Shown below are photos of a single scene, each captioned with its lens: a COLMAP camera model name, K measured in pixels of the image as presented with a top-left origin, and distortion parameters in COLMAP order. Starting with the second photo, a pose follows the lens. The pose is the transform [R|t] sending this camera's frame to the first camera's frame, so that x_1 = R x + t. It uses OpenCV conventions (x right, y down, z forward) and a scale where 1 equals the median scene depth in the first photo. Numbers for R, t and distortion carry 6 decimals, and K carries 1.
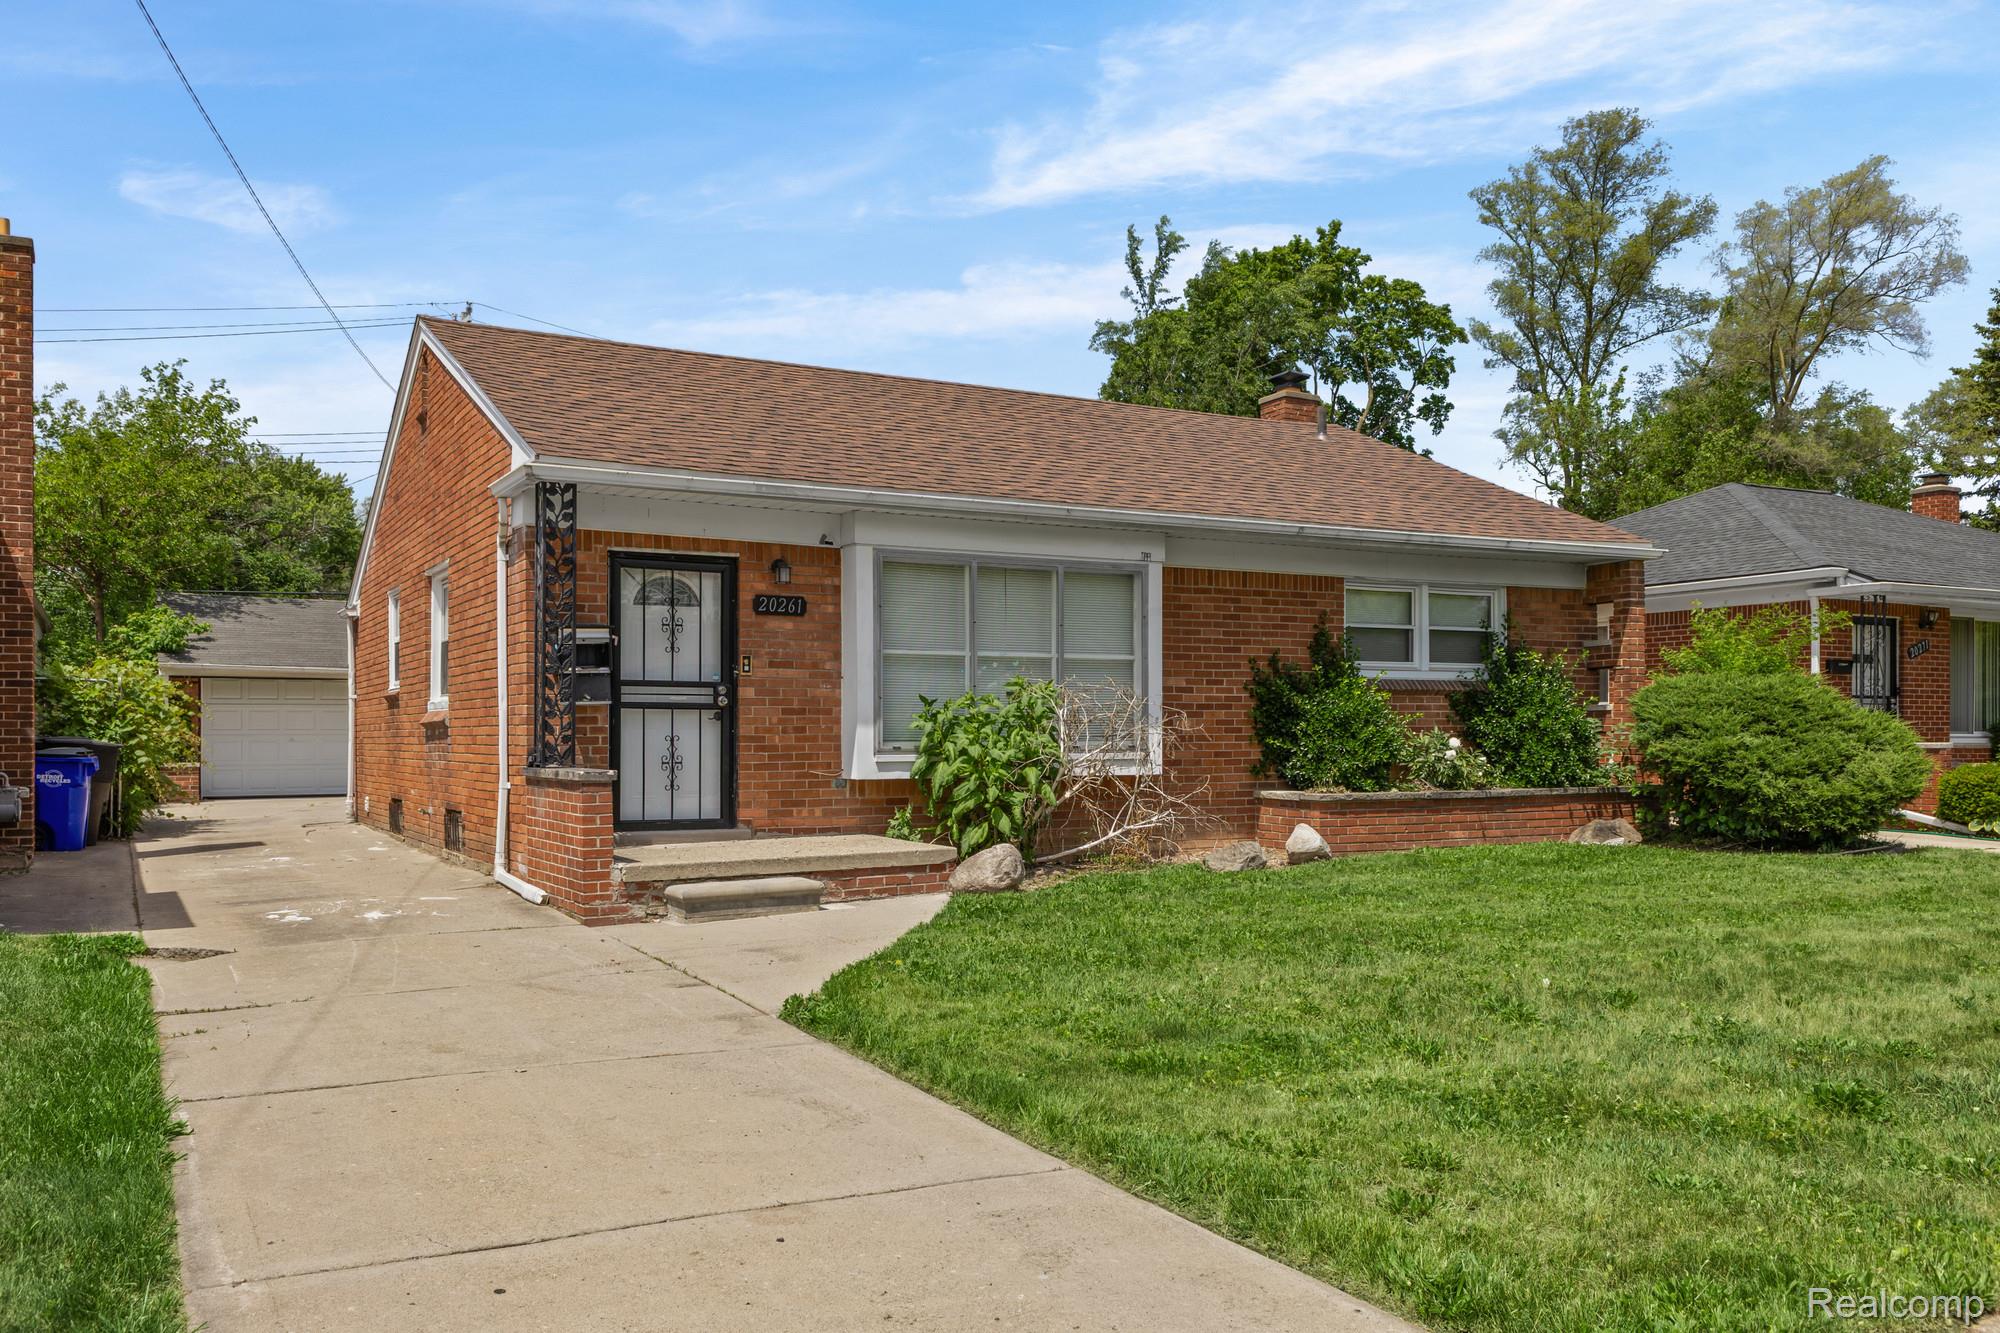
lens RADIAL K [[1628.9, 0, 1023.1], [0, 1628.9, 752.5], [0, 0, 1]] dist [-0.016230, 0.004949]
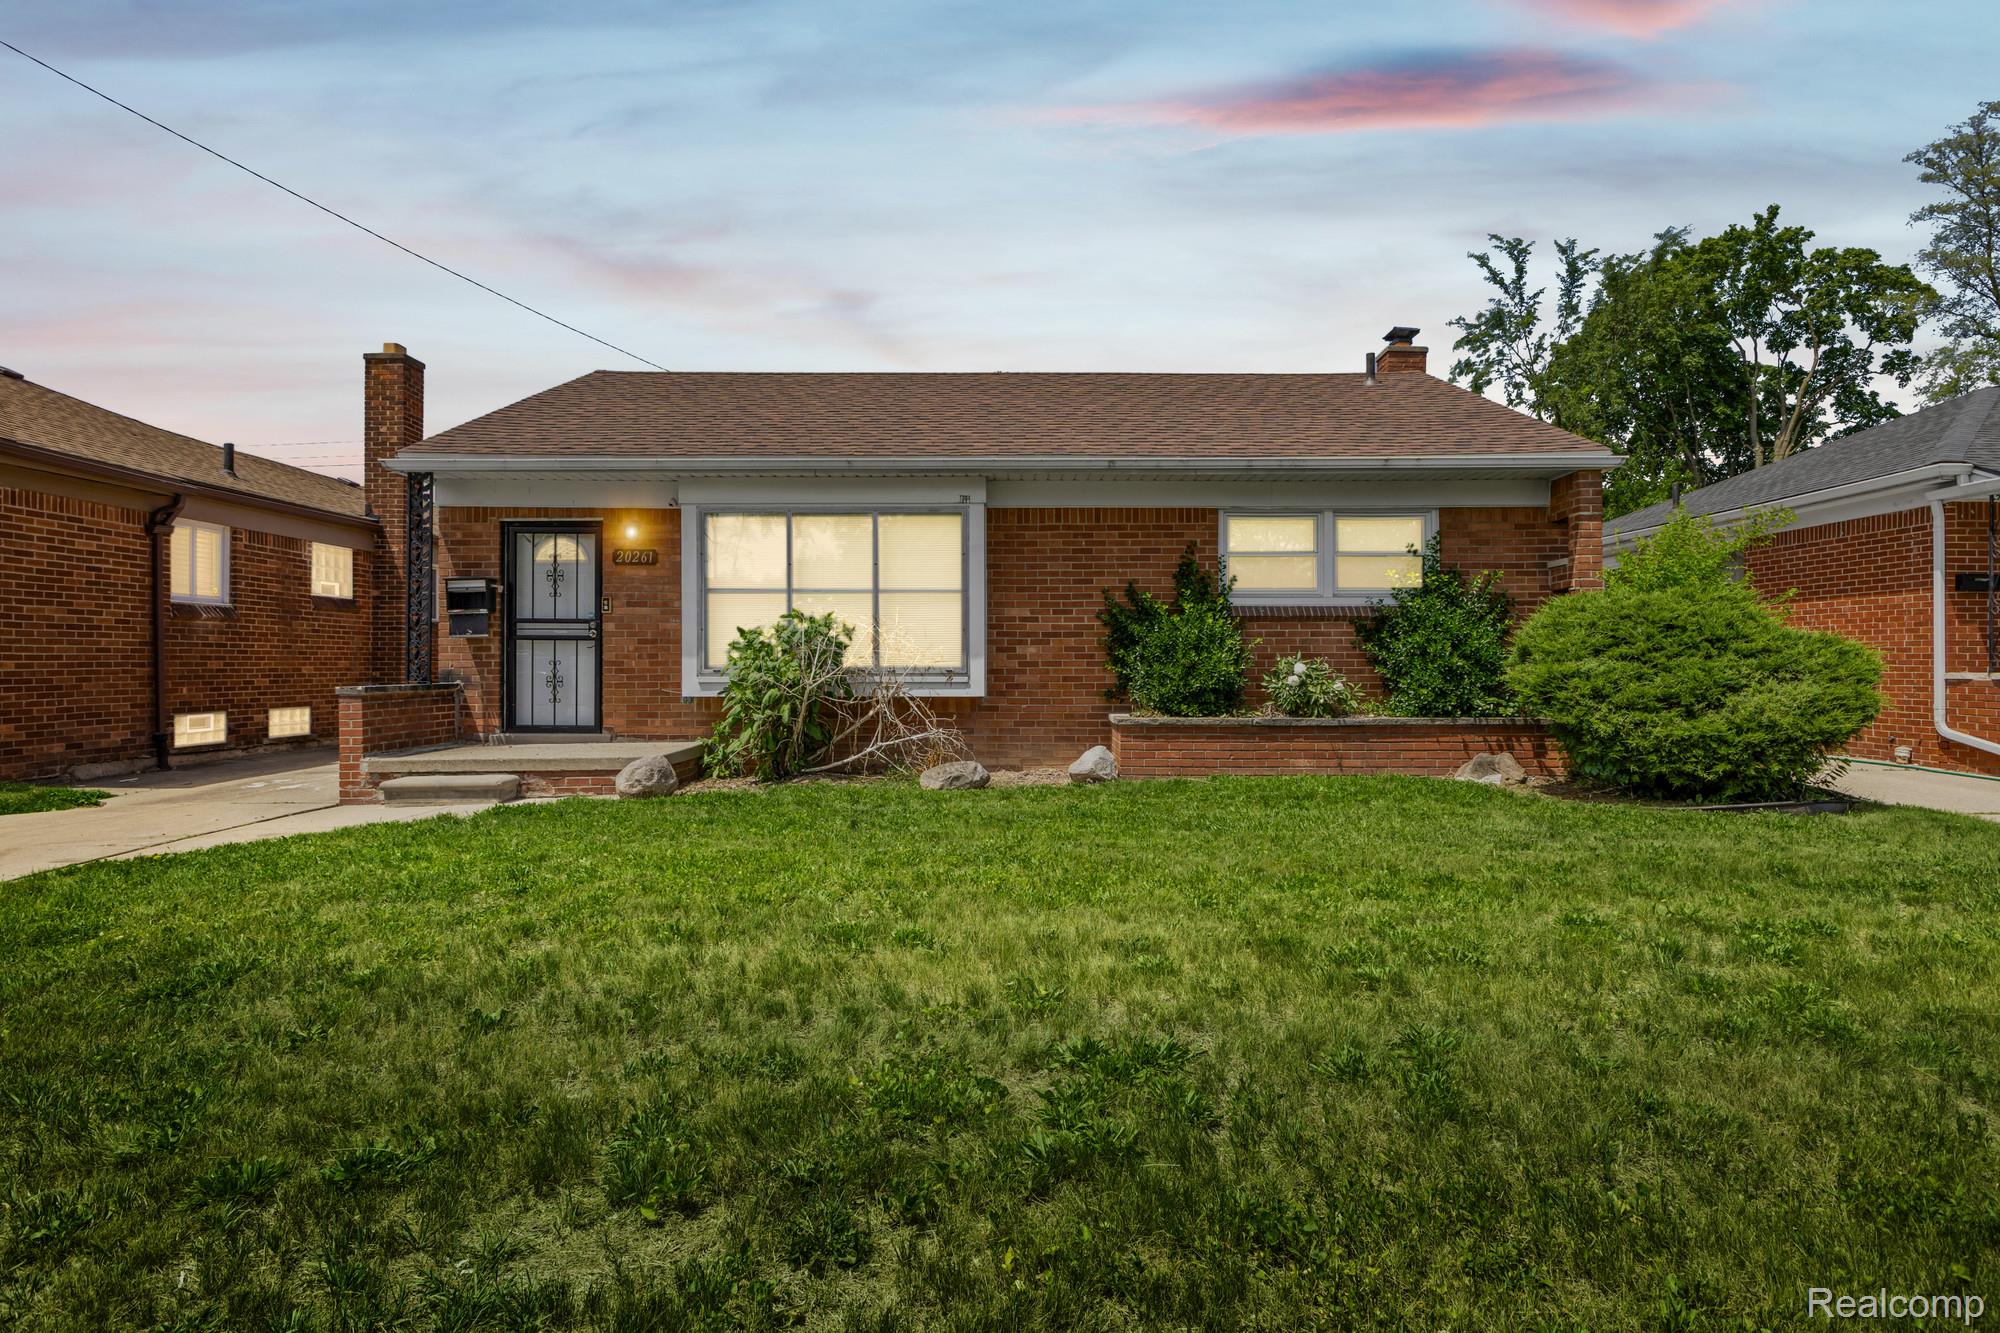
lens RADIAL K [[1129.8, 0, 1000.8], [0, 1129.8, 672.7], [0, 0, 1]] dist [-0.025068, -0.000646]
pose [[0.872835, 0.004998, -0.487990, 0.441106], [-0.006938, 0.999974, -0.002167, -0.001063], [0.487966, 0.005277, 0.872847, 0.322221]]
